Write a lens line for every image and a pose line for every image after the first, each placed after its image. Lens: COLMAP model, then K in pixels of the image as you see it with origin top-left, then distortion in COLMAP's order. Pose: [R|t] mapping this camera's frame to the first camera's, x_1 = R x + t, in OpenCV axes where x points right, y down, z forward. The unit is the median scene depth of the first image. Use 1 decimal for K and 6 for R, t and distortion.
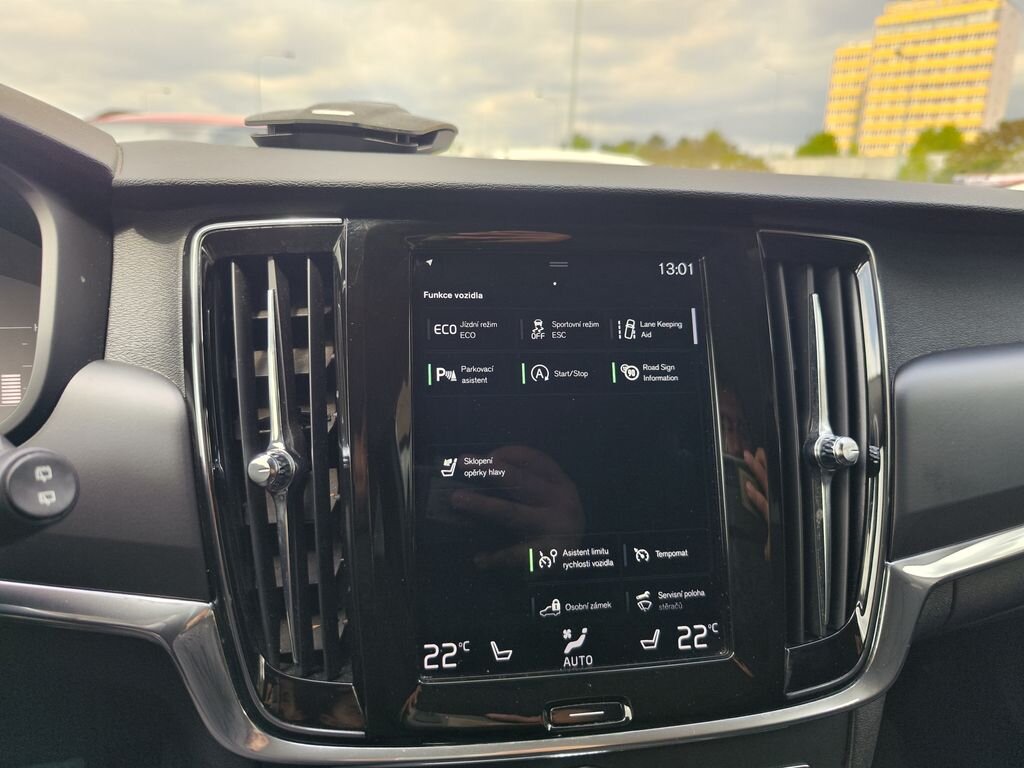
lens RADIAL K [[731.8, 0, 495.6], [0, 731.8, 383.4], [0, 0, 1]] dist [-0.027868, 0.009164]
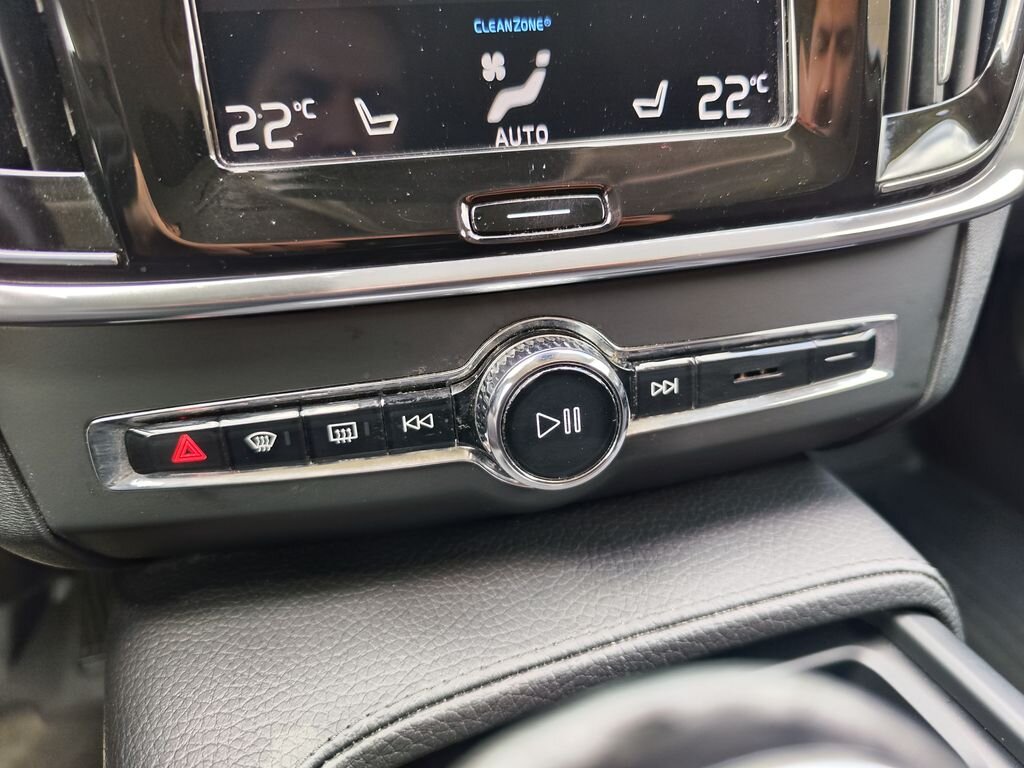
lens RADIAL K [[731.8, 0, 523.3], [0, 731.8, 375.9], [0, 0, 1]] dist [-0.027868, 0.009164]
pose [[0.996450, -0.070414, 0.046153, 0.073928], [0.053006, 0.950594, 0.305878, 0.373770], [-0.065410, -0.302345, 0.950951, 0.407796]]
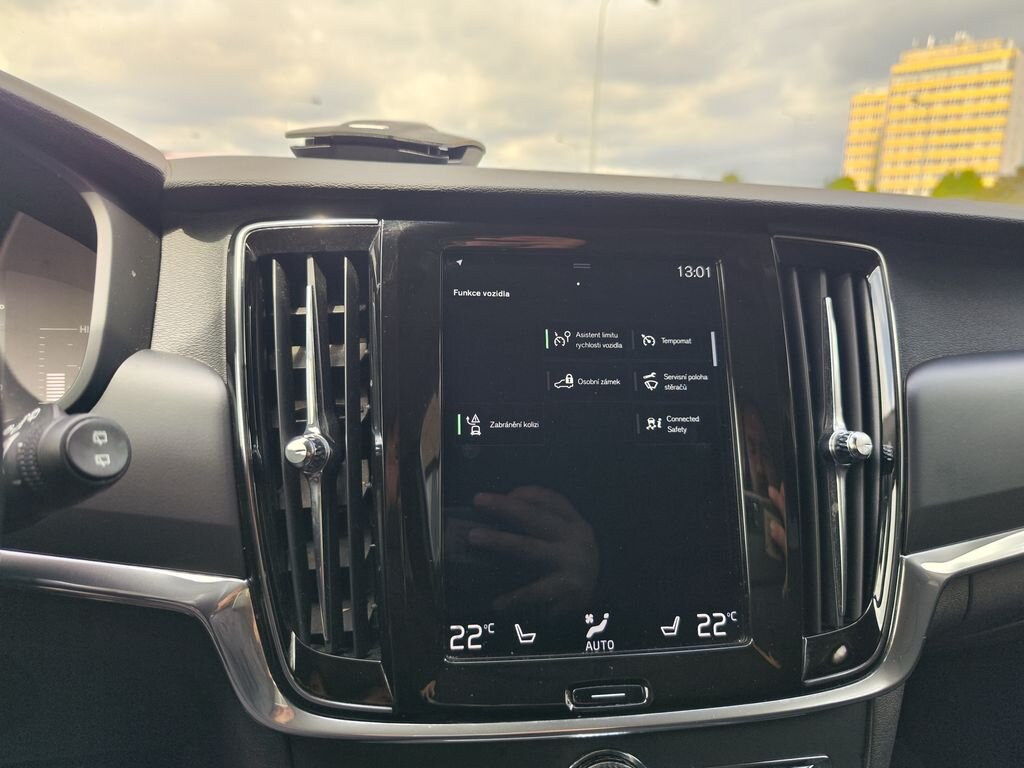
lens RADIAL K [[731.8, 0, 504.7], [0, 731.8, 387.3], [0, 0, 1]] dist [-0.027868, 0.009164]
pose [[0.999862, 0.007545, -0.014791, -0.008114], [-0.008299, 0.998632, -0.051633, 0.070124], [0.014381, 0.051749, 0.998557, -0.044584]]
